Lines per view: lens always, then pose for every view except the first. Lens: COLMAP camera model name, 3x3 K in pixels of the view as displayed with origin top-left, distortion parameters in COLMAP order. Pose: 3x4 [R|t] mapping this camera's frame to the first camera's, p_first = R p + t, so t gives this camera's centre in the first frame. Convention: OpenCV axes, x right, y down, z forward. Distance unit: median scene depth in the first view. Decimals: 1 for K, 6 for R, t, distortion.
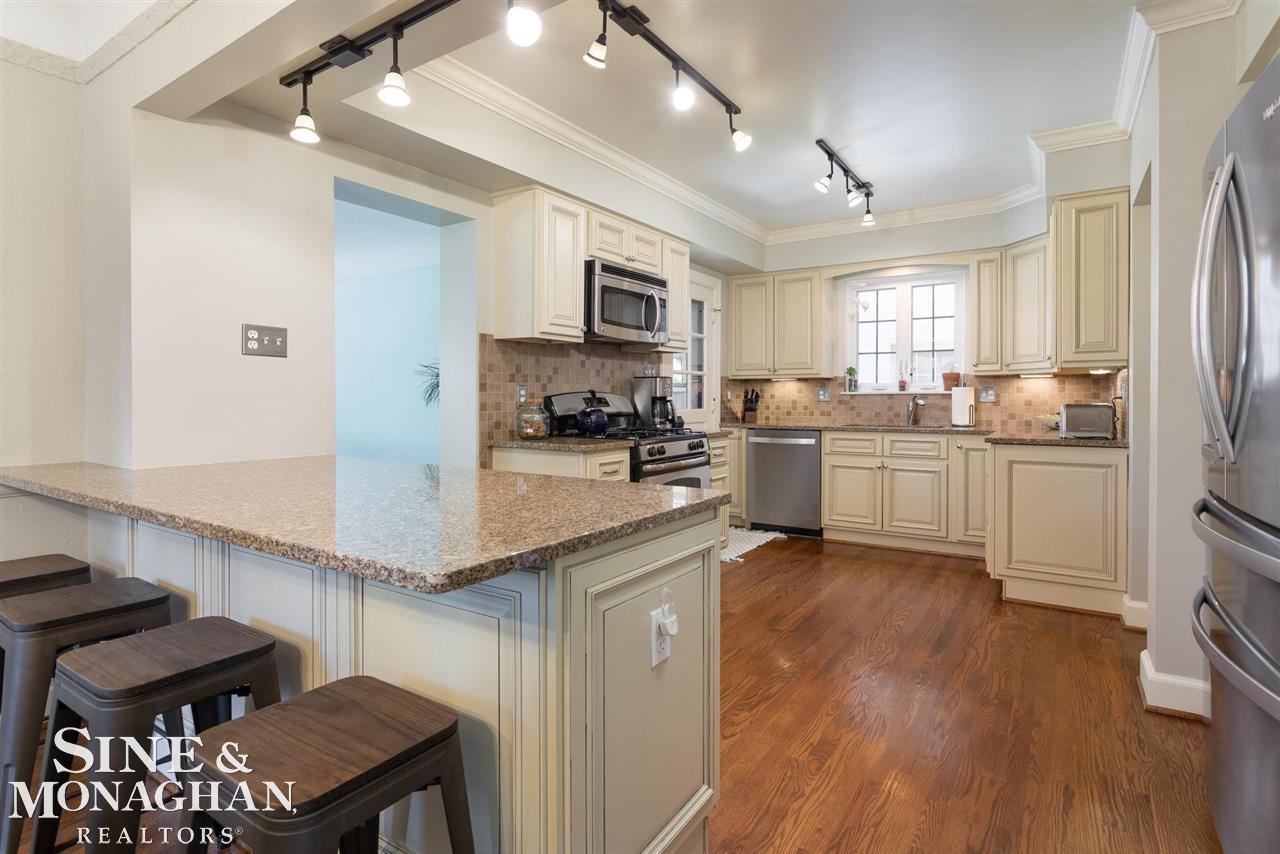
lens RADIAL K [[673.1, 0, 580.9], [0, 673.1, 404.1], [0, 0, 1]] dist [0.001566, -0.000098]
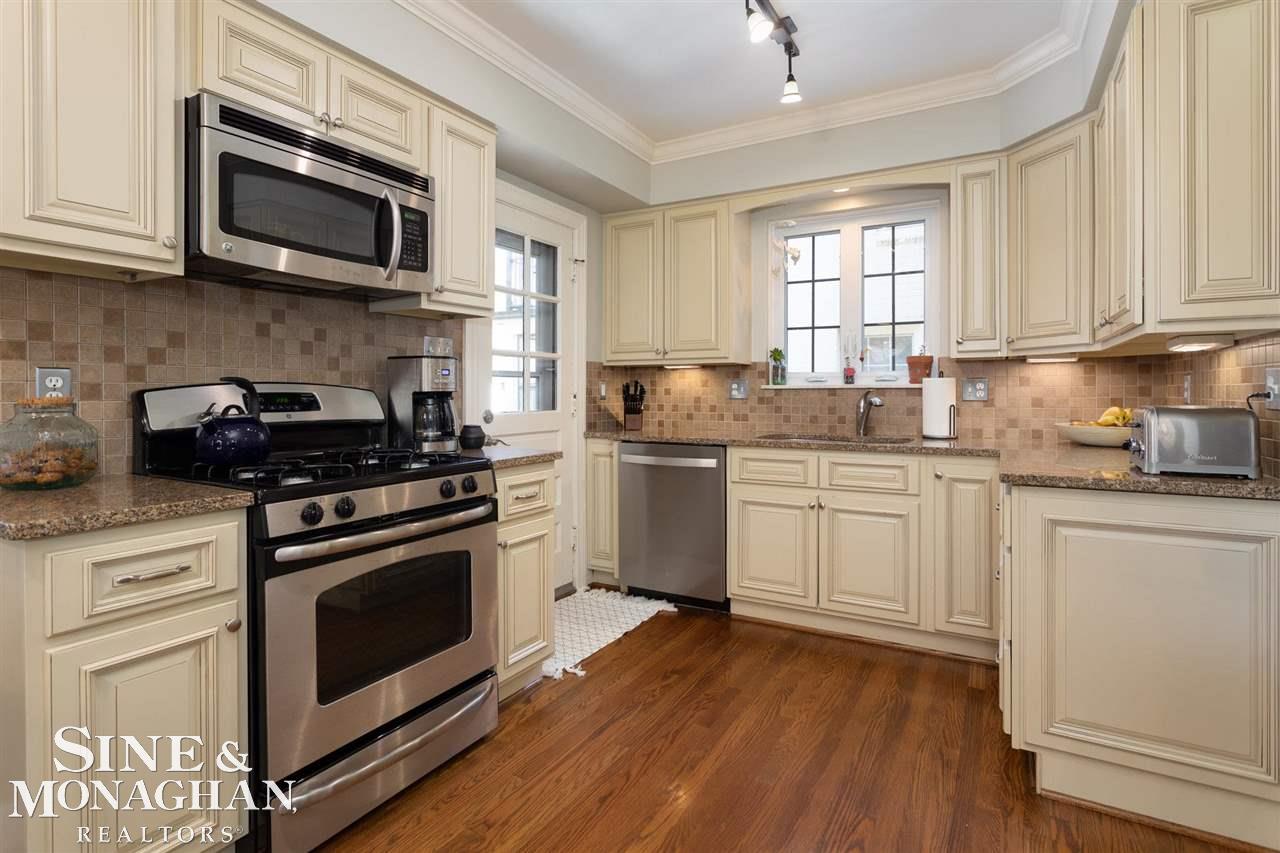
lens RADIAL K [[667.0, 0, 608.2], [0, 667.0, 392.3], [0, 0, 1]] dist [0.000925, 0.000237]
pose [[0.995832, 0.001243, 0.091197, 0.197347], [-0.000303, 0.999947, -0.010326, -0.004548], [-0.091205, 0.010255, 0.995779, 0.400397]]
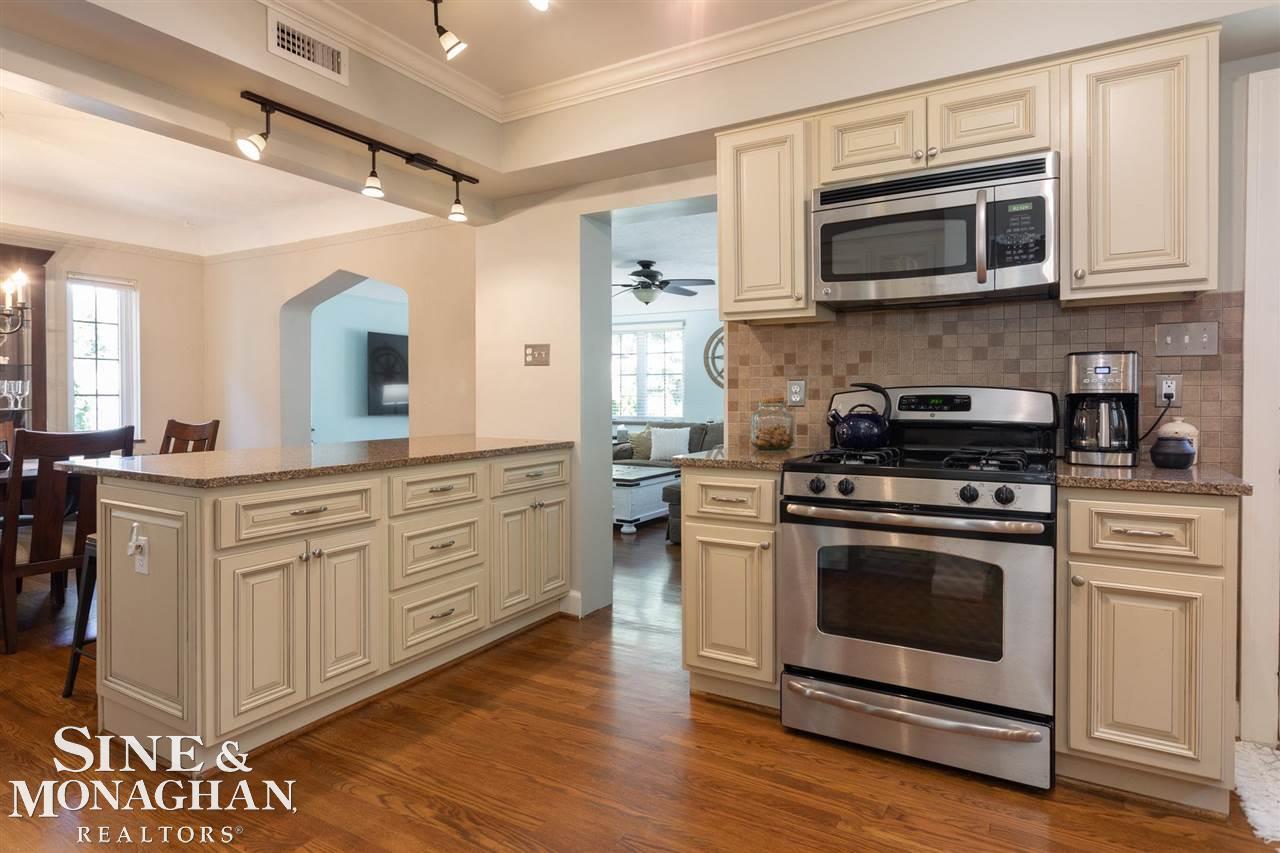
lens RADIAL K [[670.6, 0, 641.8], [0, 670.6, 401.5], [0, 0, 1]] dist [-0.000053, 0.000165]
pose [[0.114511, 0.008153, -0.993389, 0.514641], [-0.010627, 0.999919, 0.006982, -0.005048], [0.993365, 0.009757, 0.114588, 0.580953]]
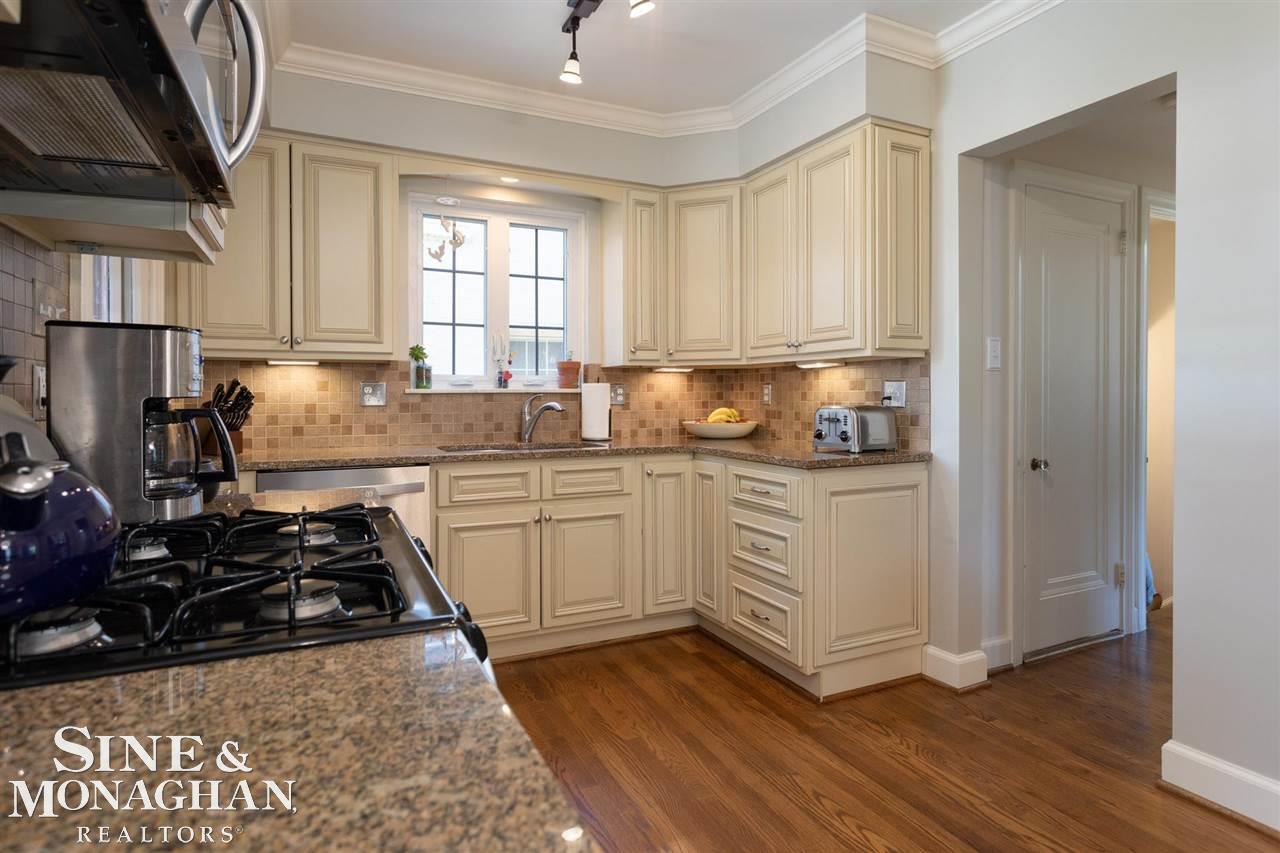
lens RADIAL K [[717.4, 0, 685.1], [0, 717.4, 400.1], [0, 0, 1]] dist [-0.004082, -0.000370]
pose [[0.435110, -0.003734, 0.900370, -0.050138], [0.011687, 0.999931, -0.001501, -0.006009], [-0.900302, 0.011175, 0.435123, 0.615155]]
